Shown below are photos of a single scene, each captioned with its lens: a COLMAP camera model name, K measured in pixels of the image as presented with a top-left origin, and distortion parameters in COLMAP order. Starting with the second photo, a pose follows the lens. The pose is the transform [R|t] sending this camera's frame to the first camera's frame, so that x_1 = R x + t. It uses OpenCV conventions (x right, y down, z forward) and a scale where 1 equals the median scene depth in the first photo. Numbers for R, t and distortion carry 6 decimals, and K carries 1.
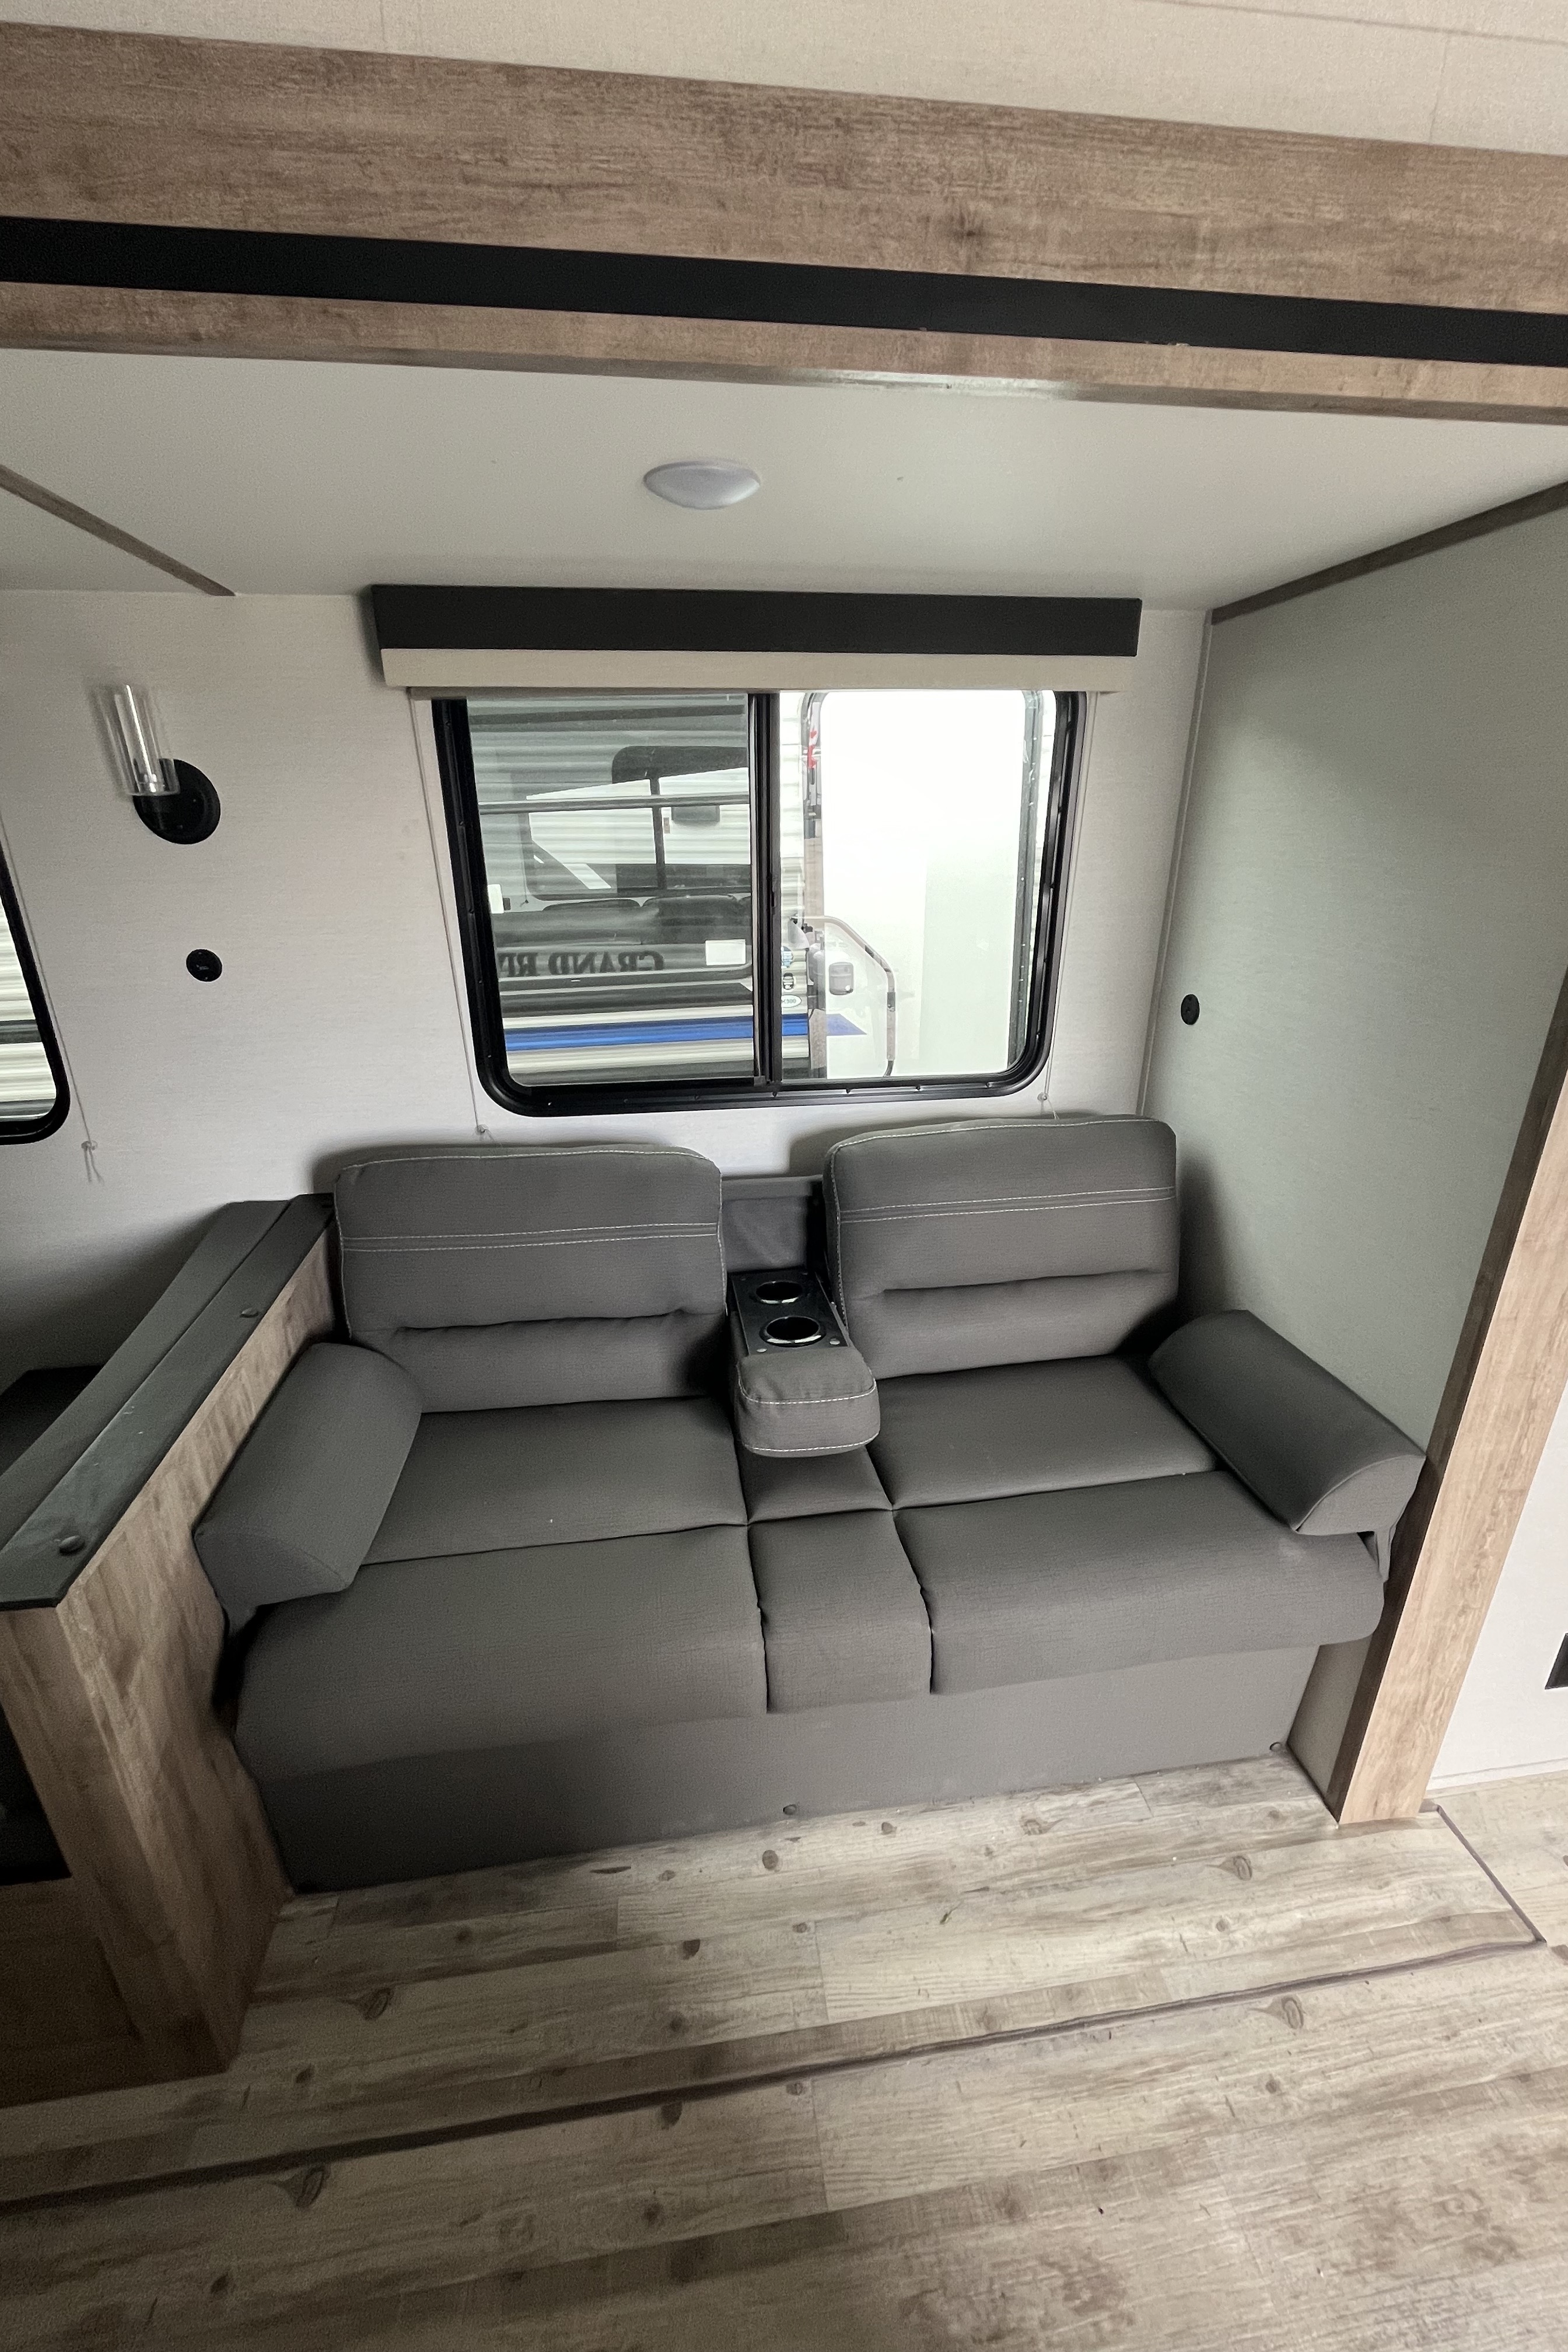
lens RADIAL K [[965.1, 0, 814.3], [0, 965.1, 1161.7], [0, 0, 1]] dist [-0.002789, -0.000012]
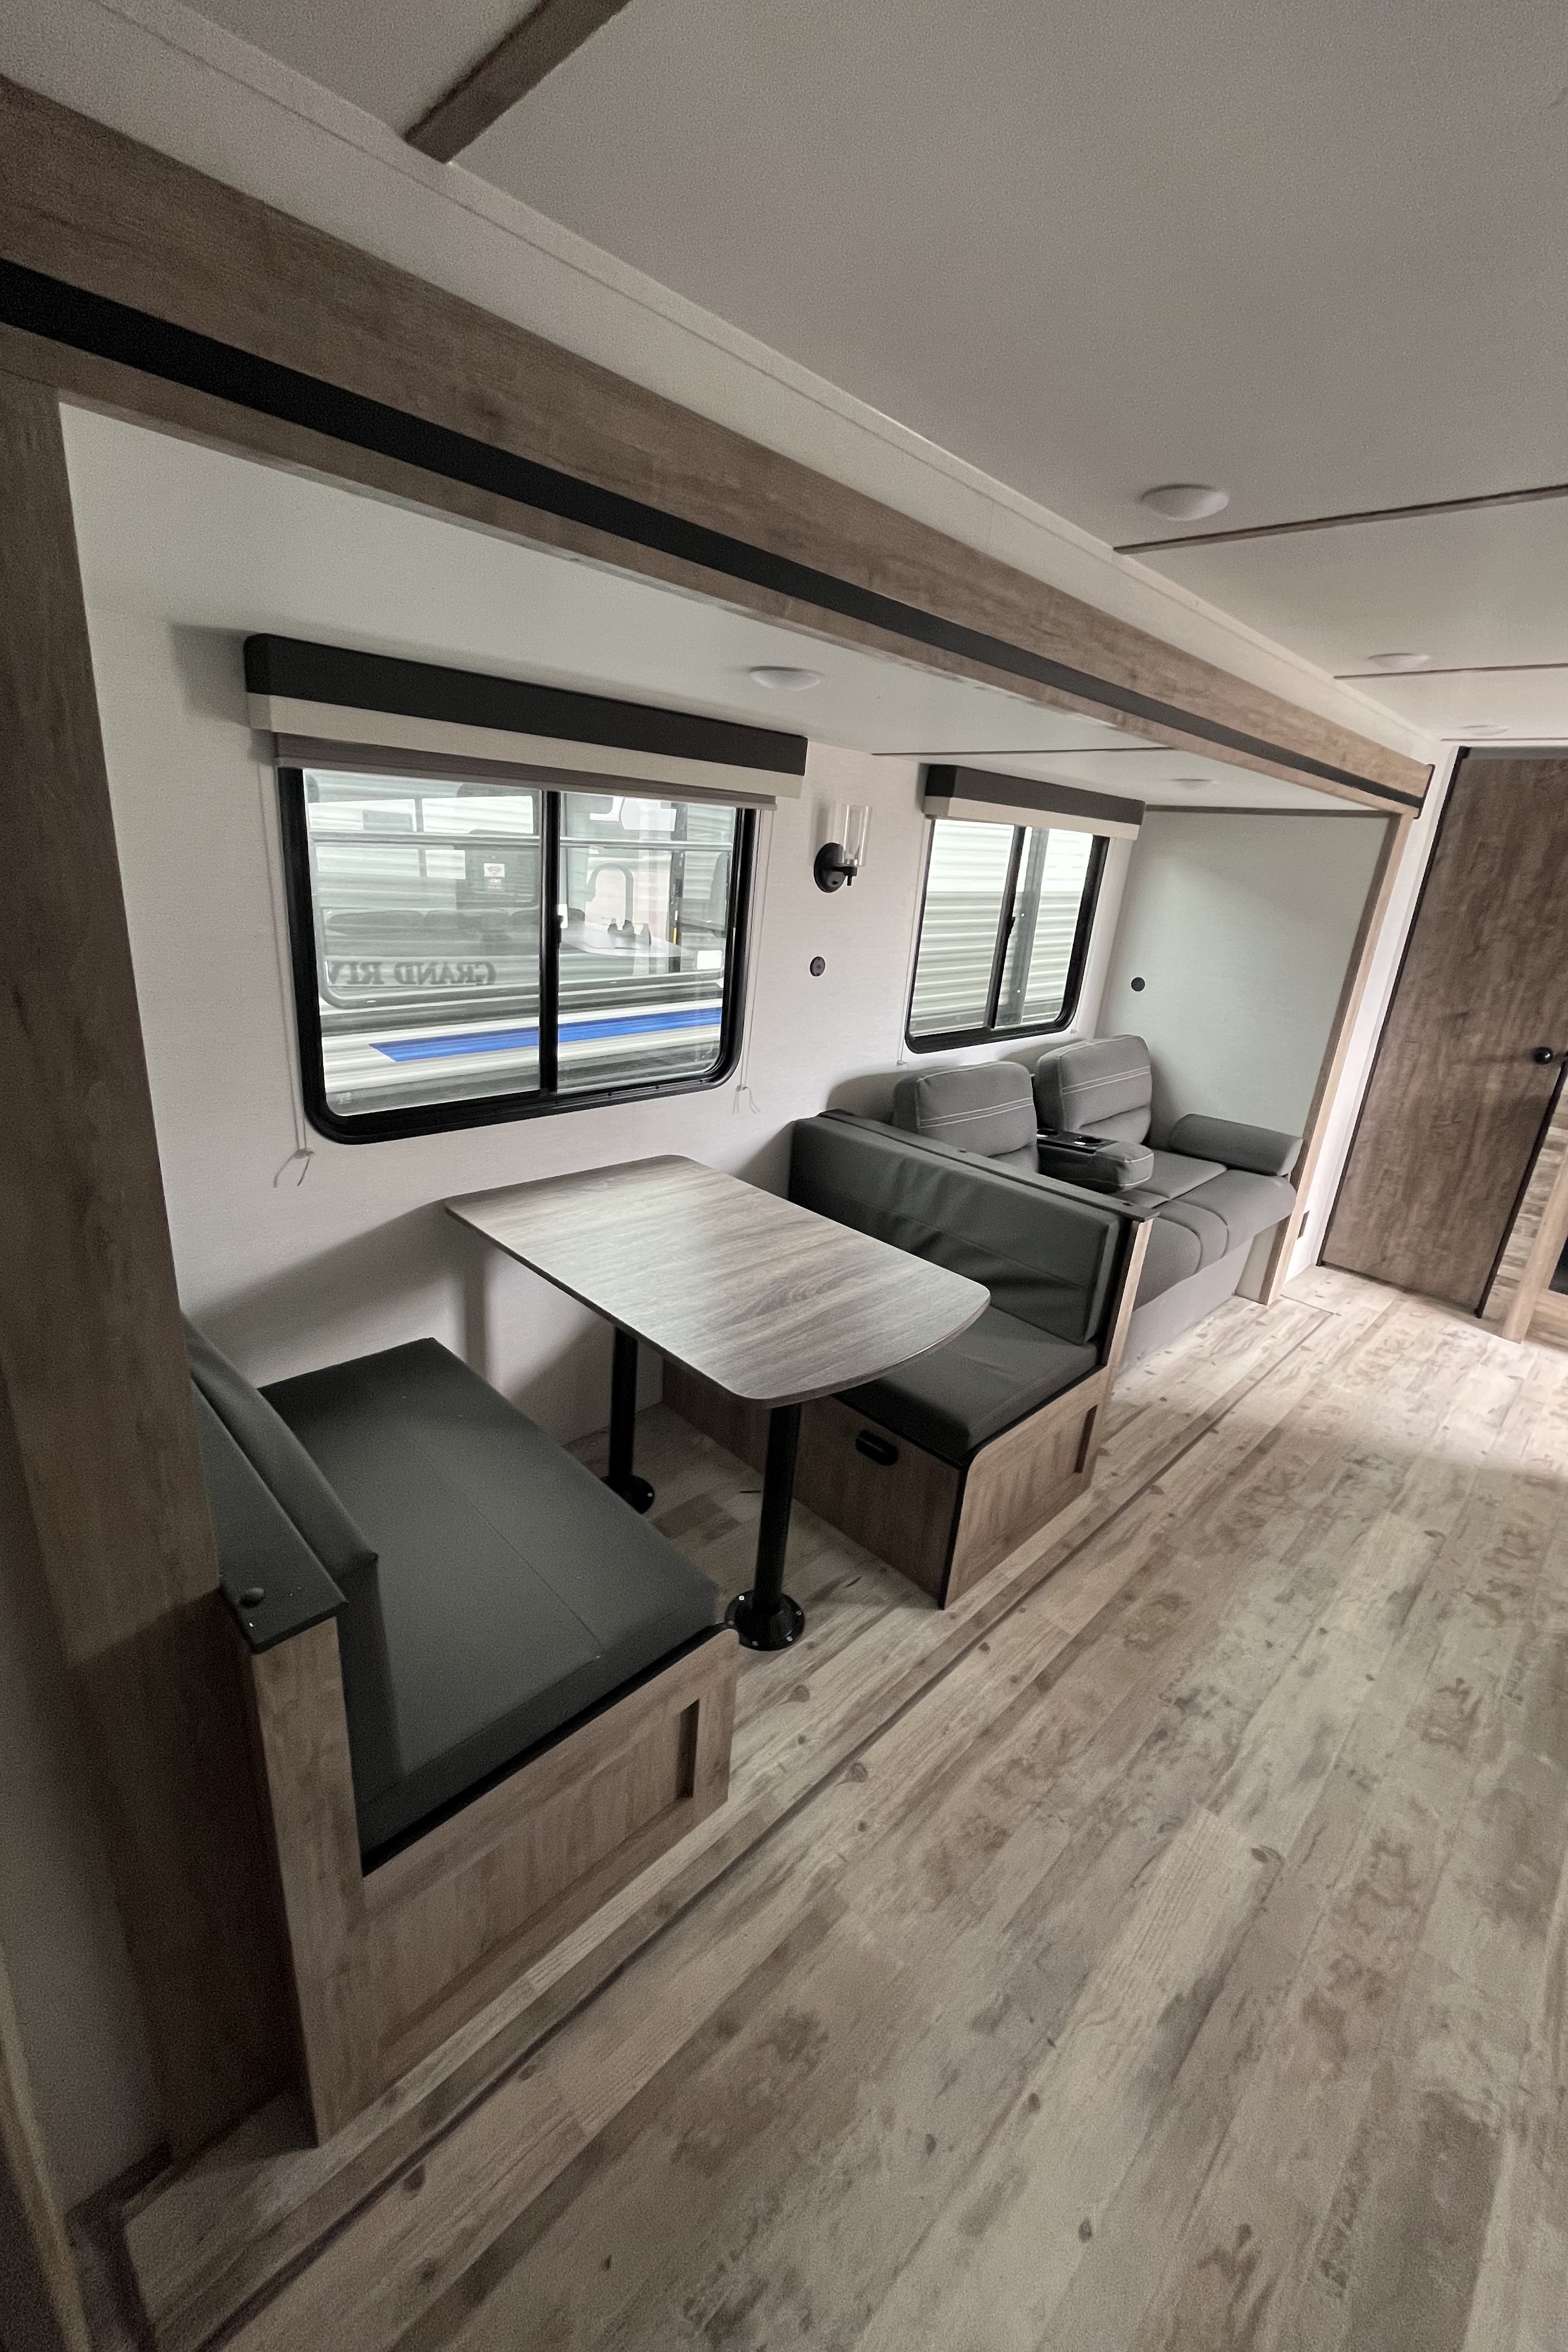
lens RADIAL K [[908.8, 0, 739.3], [0, 908.8, 1185.1], [0, 0, 1]] dist [-0.005093, 0.000360]
pose [[0.817215, -0.142073, 0.558547, -1.264191], [0.158343, 0.987193, 0.019430, 0.070203], [-0.554154, 0.072563, 0.829245, -0.160257]]
